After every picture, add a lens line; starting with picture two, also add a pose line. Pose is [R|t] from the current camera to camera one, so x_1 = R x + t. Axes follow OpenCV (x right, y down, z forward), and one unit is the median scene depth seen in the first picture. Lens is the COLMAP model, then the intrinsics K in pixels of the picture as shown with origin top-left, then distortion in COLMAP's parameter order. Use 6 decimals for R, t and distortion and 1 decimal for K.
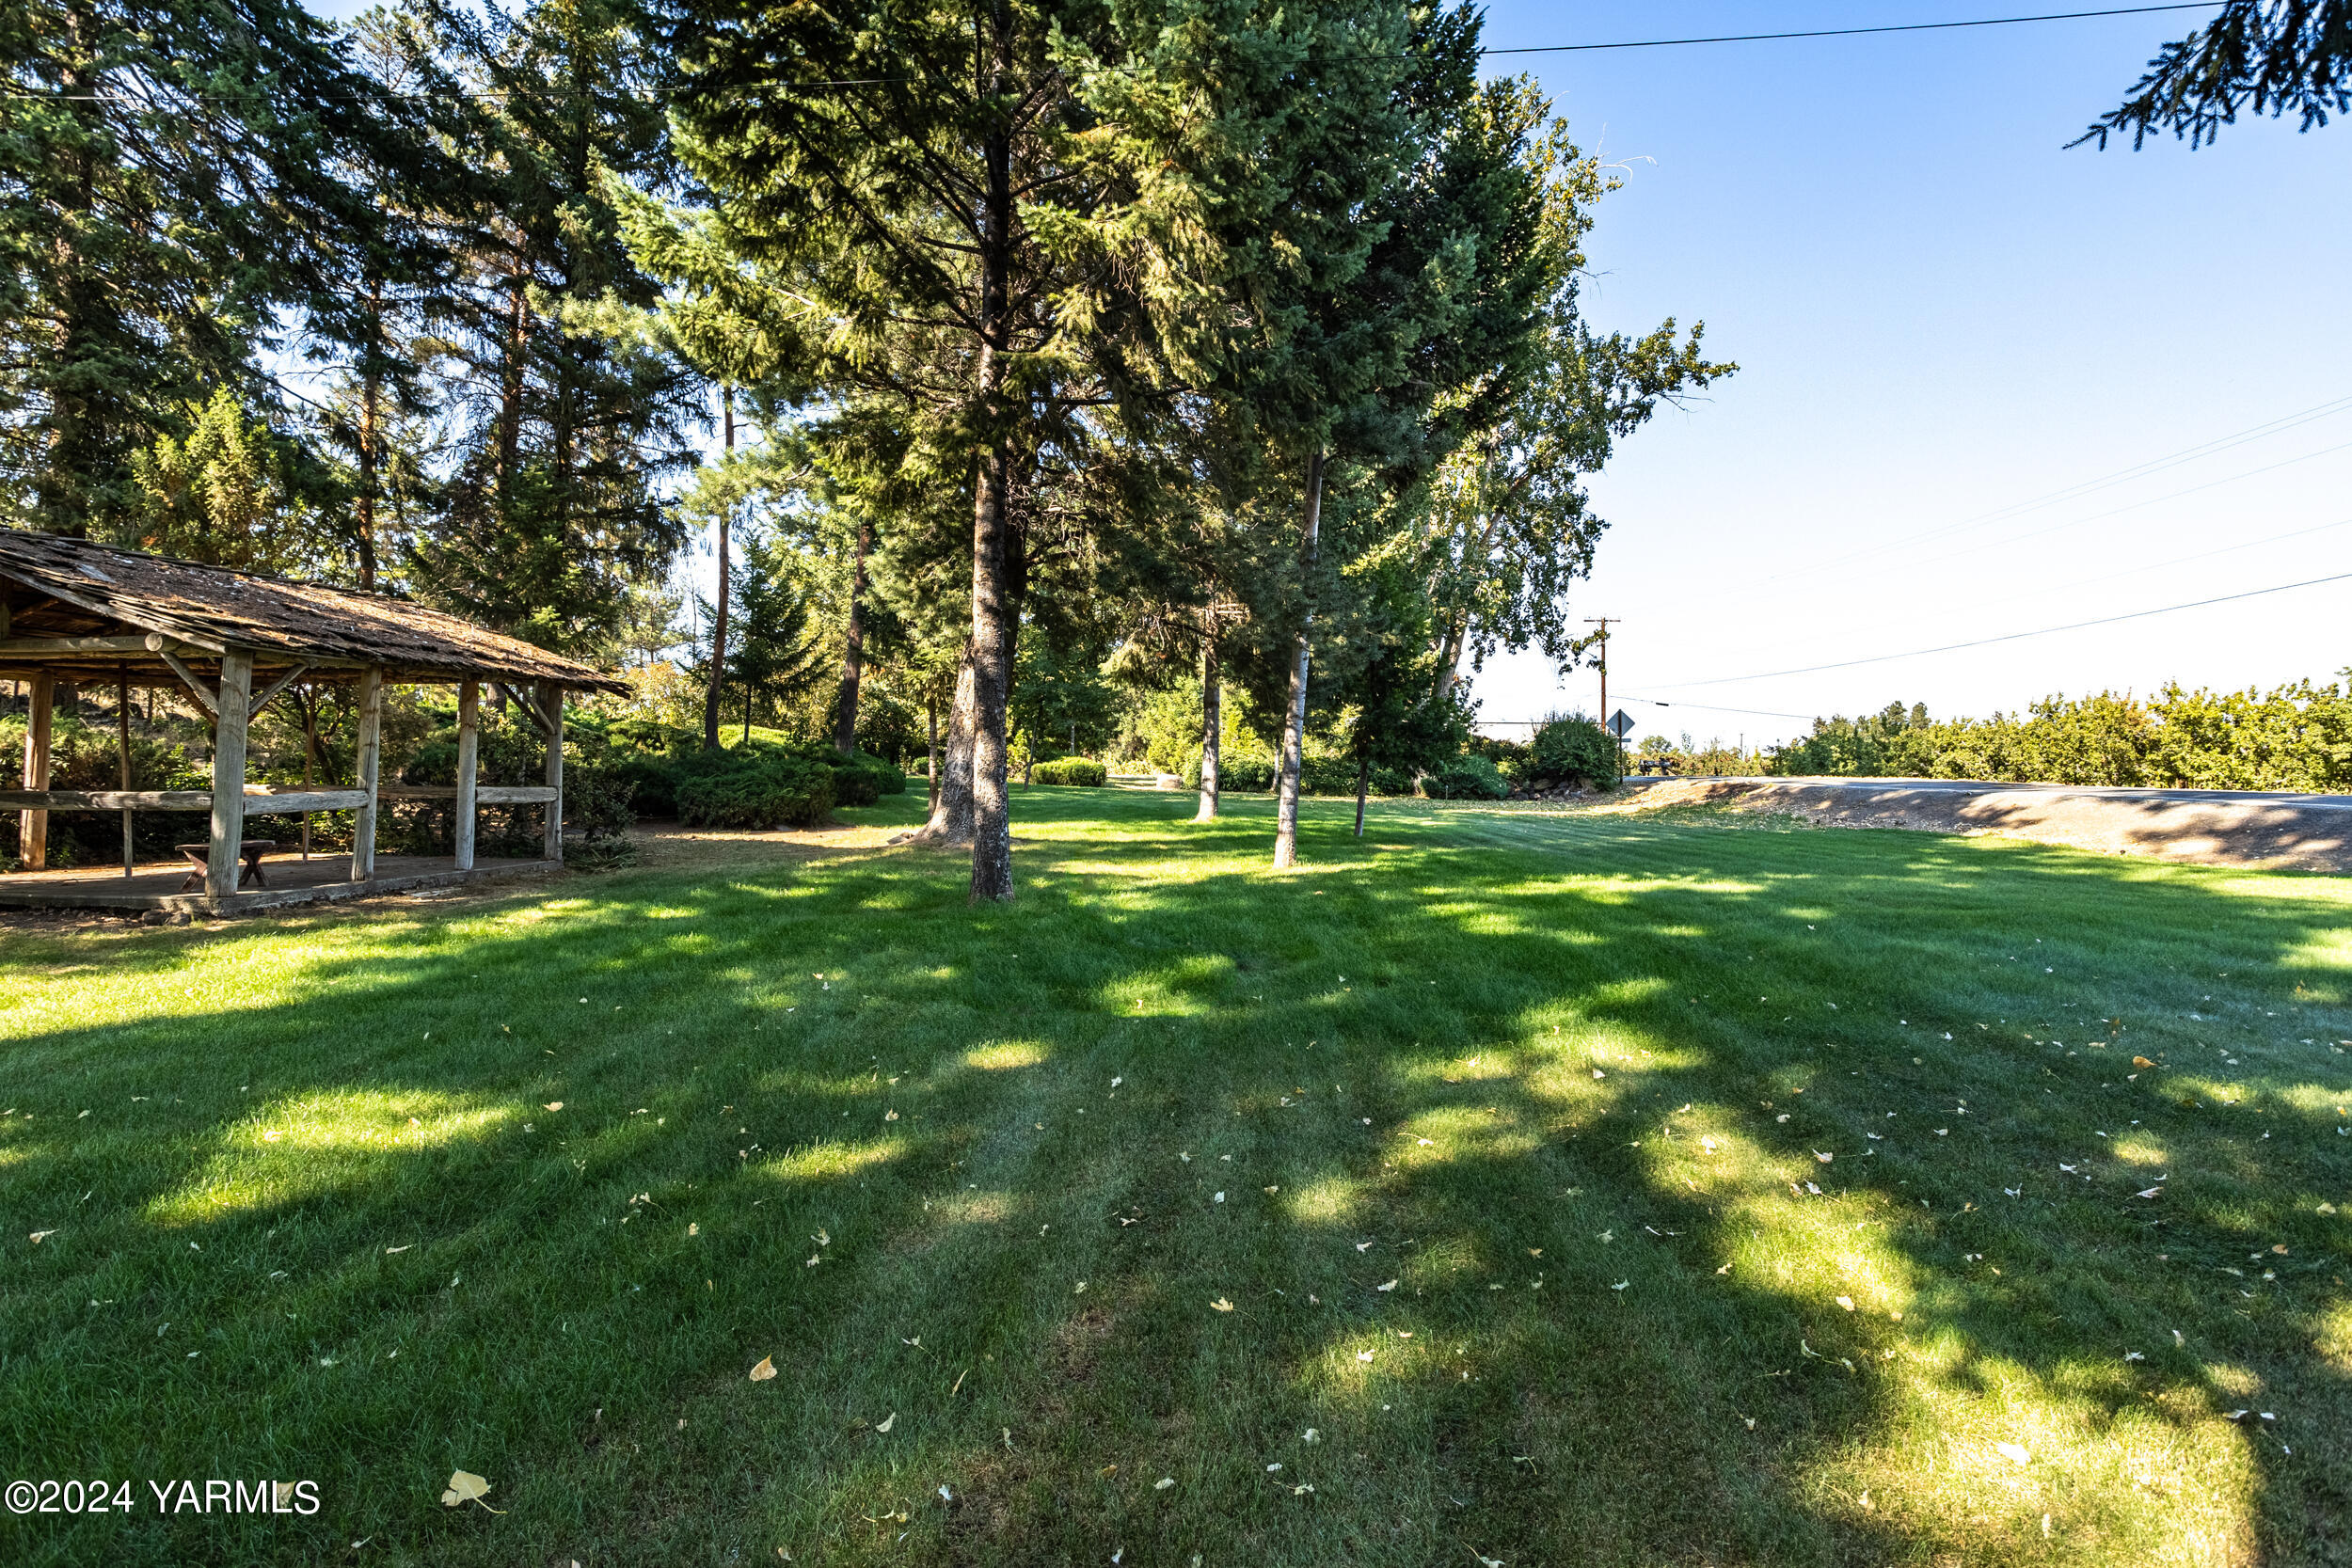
lens RADIAL K [[1261.9, 0, 1145.4], [0, 1261.9, 743.0], [0, 0, 1]] dist [0.019537, 0.001436]
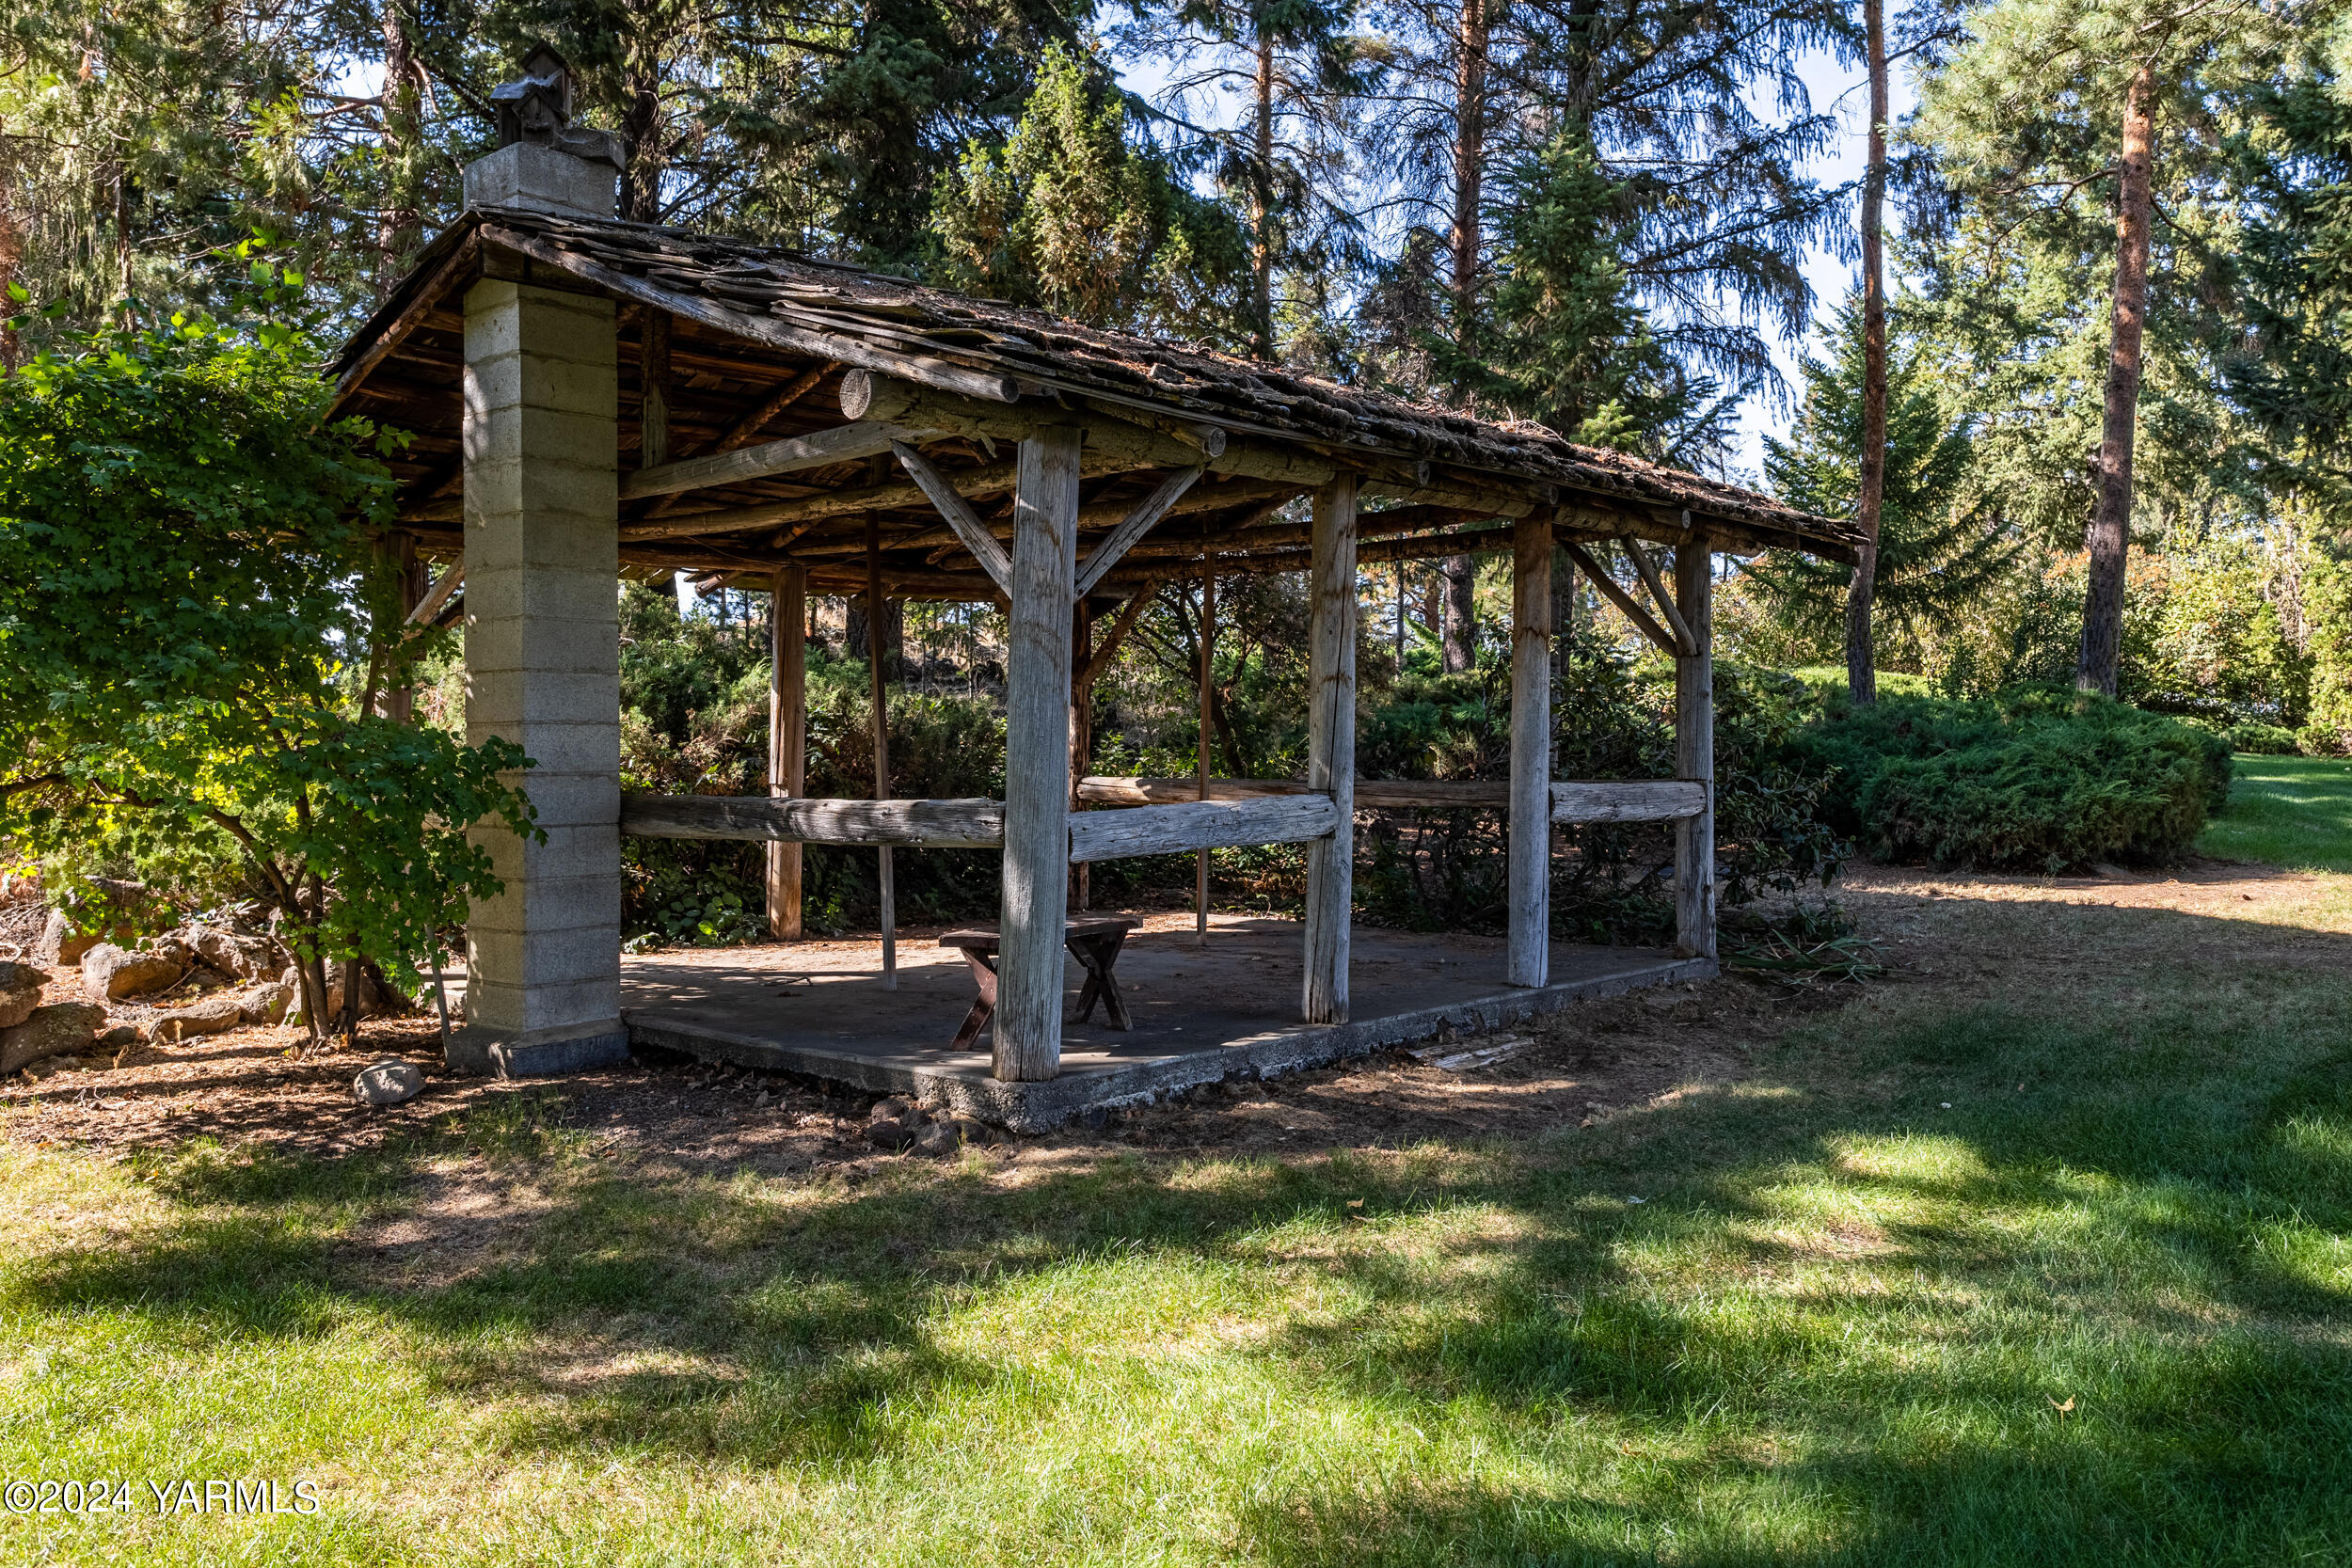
lens RADIAL K [[1822.9, 0, 1176.0], [0, 1822.9, 784.0], [0, 0, 1]] dist [0.003441, 0.003136]
pose [[0.830543, -0.001536, -0.556952, -0.305968], [0.024145, 0.999155, 0.033251, 0.013007], [0.556430, -0.041064, 0.829879, 0.457849]]
